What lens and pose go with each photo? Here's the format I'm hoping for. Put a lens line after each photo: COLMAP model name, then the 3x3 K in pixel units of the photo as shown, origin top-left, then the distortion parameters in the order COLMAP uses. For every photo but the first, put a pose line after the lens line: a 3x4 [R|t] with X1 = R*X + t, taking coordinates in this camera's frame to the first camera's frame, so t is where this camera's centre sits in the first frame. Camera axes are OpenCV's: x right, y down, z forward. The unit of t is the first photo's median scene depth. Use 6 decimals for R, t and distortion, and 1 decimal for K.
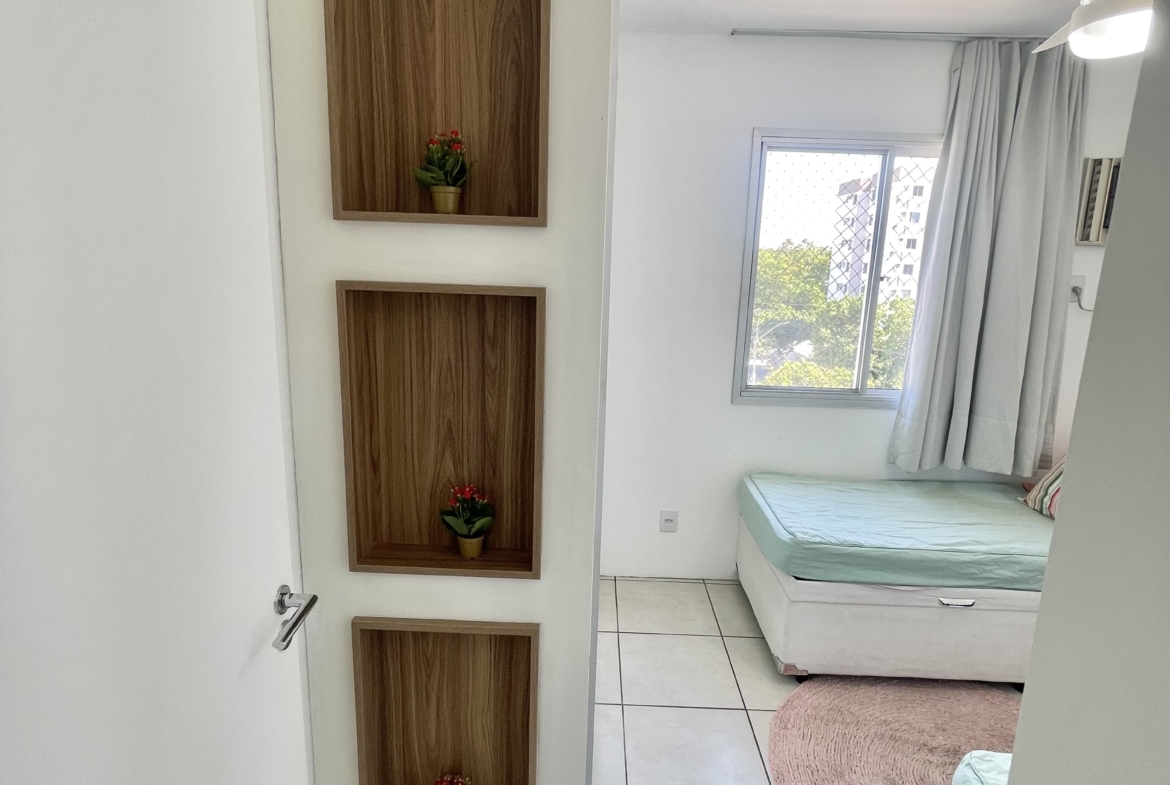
lens RADIAL K [[620.9, 0, 589.9], [0, 620.9, 386.4], [0, 0, 1]] dist [-0.007142, -0.001042]
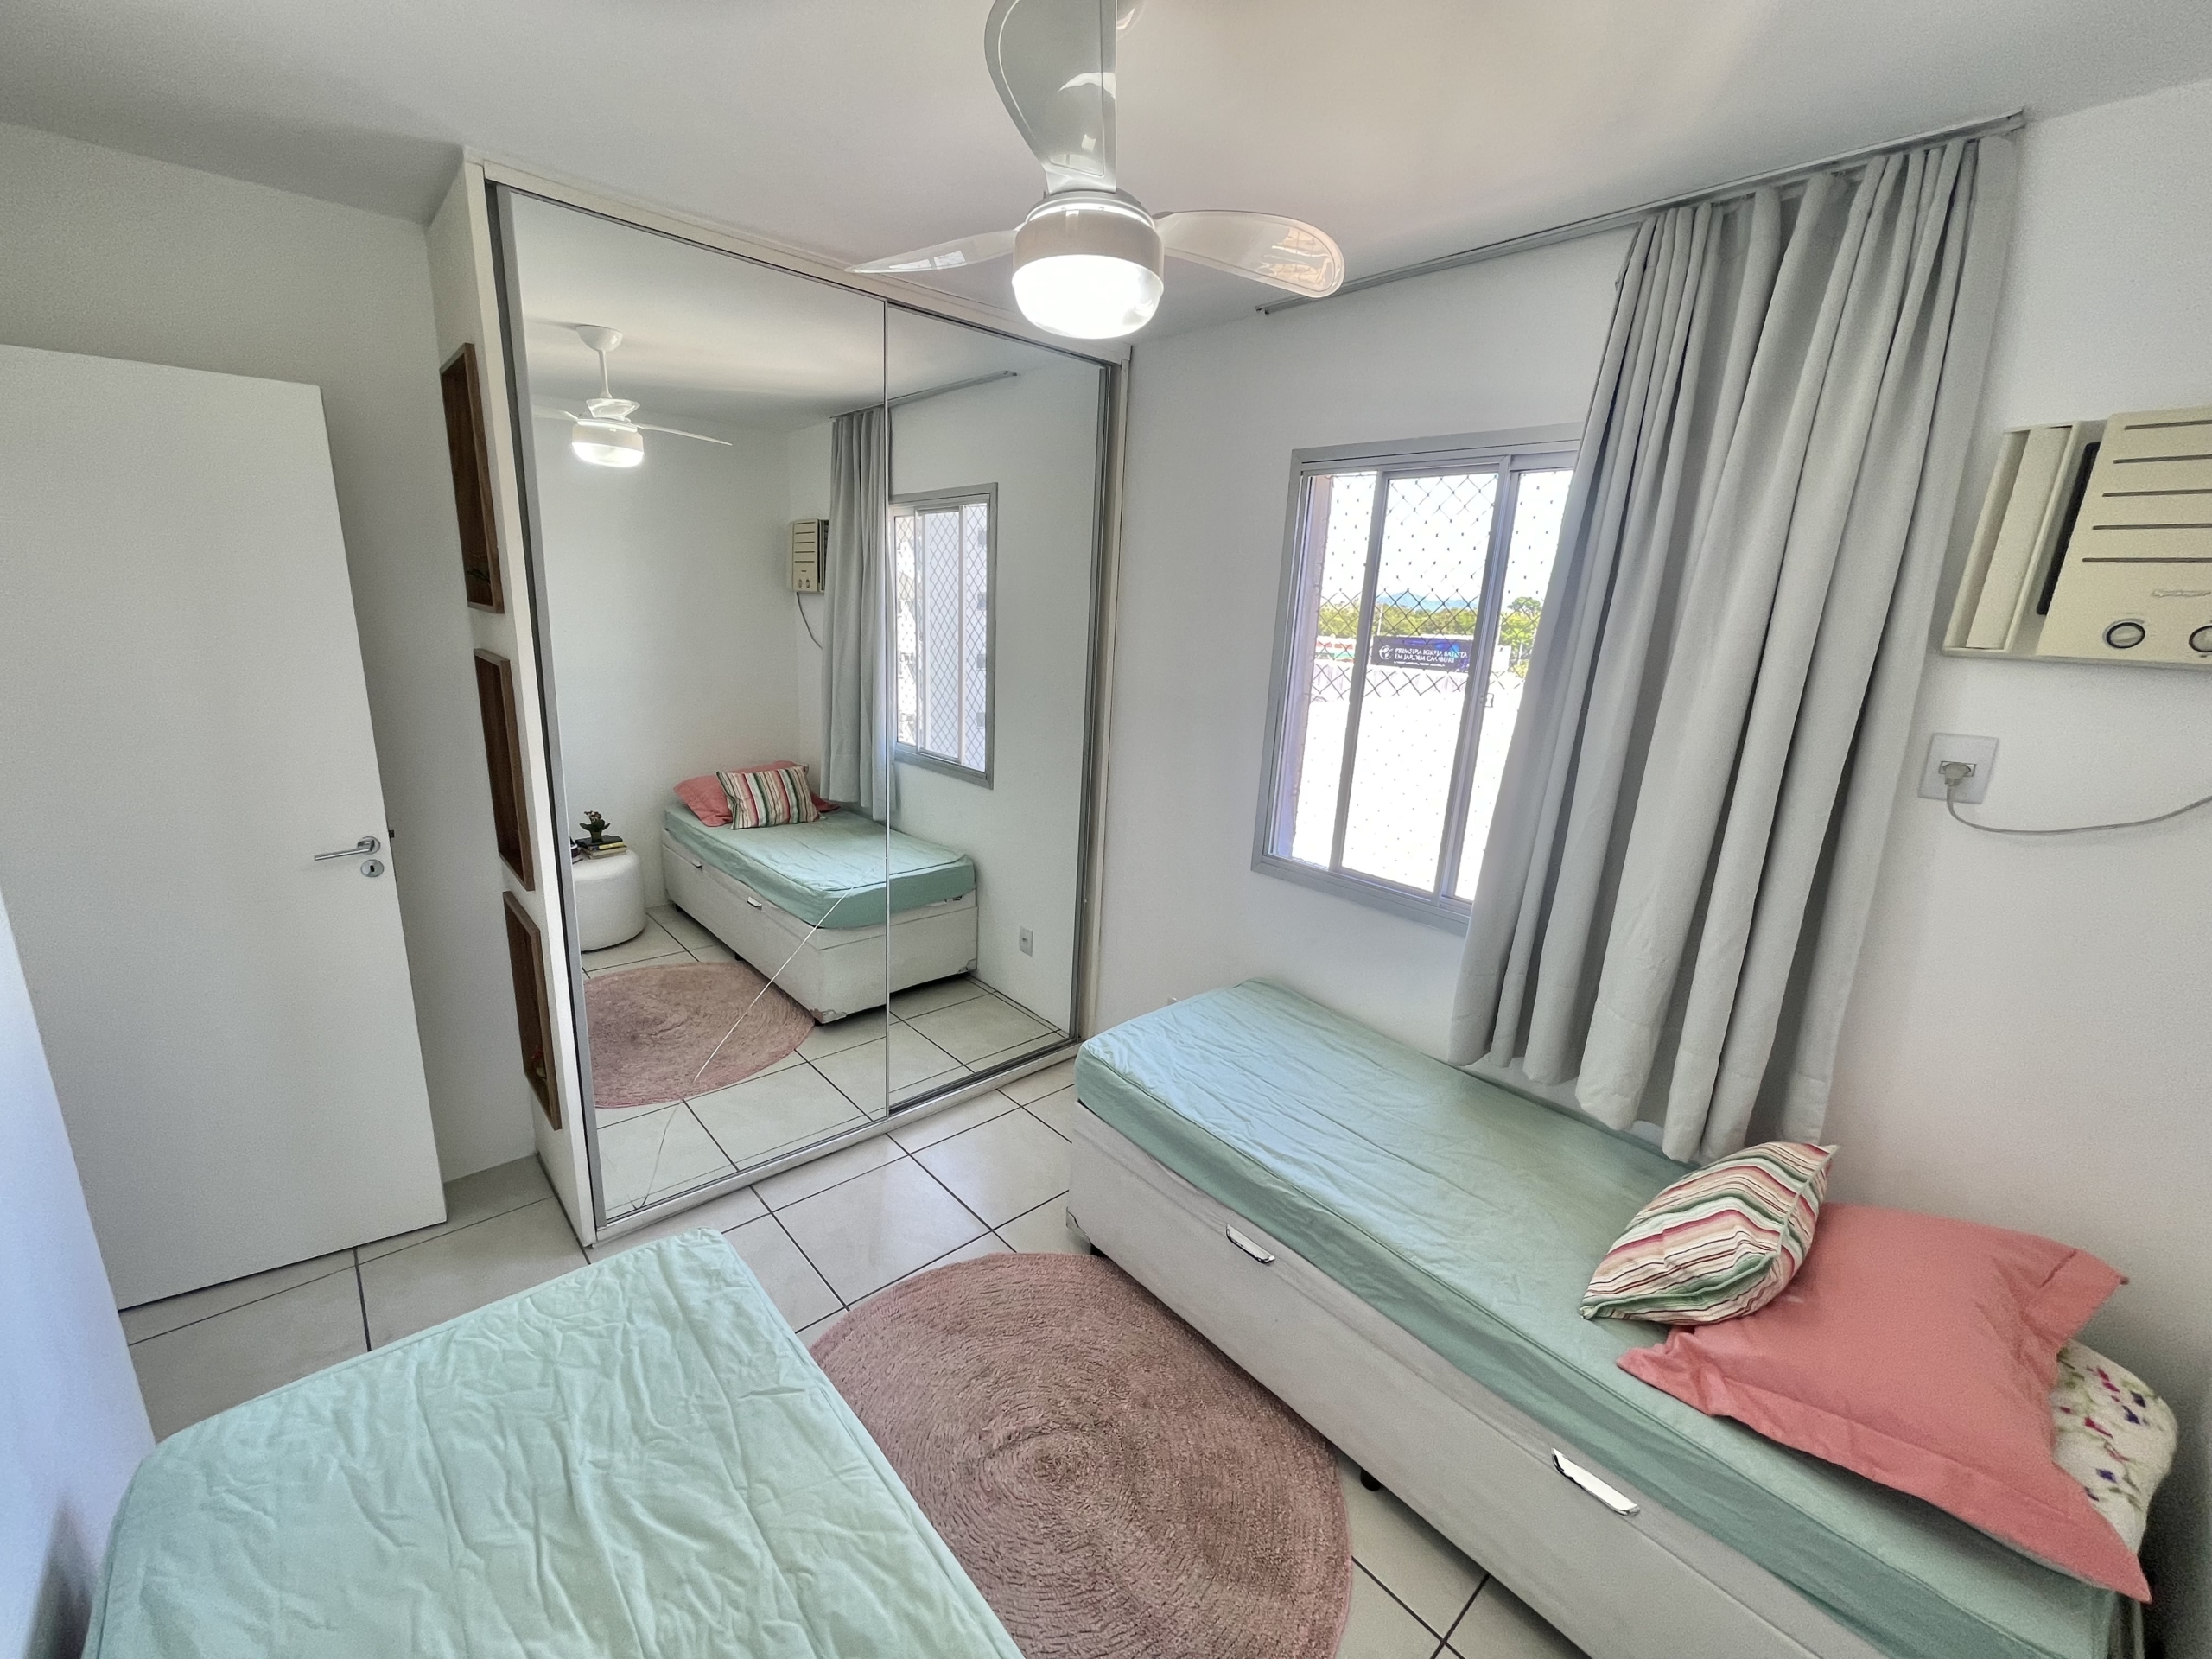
lens RADIAL K [[887.1, 0, 1105.9], [0, 887.1, 831.1], [0, 0, 1]] dist [-0.003543, 0.000378]
pose [[0.686761, 0.187852, -0.702190, 0.893342], [-0.182280, 0.979668, 0.083809, -0.073723], [0.703657, 0.070439, 0.707040, 0.246622]]
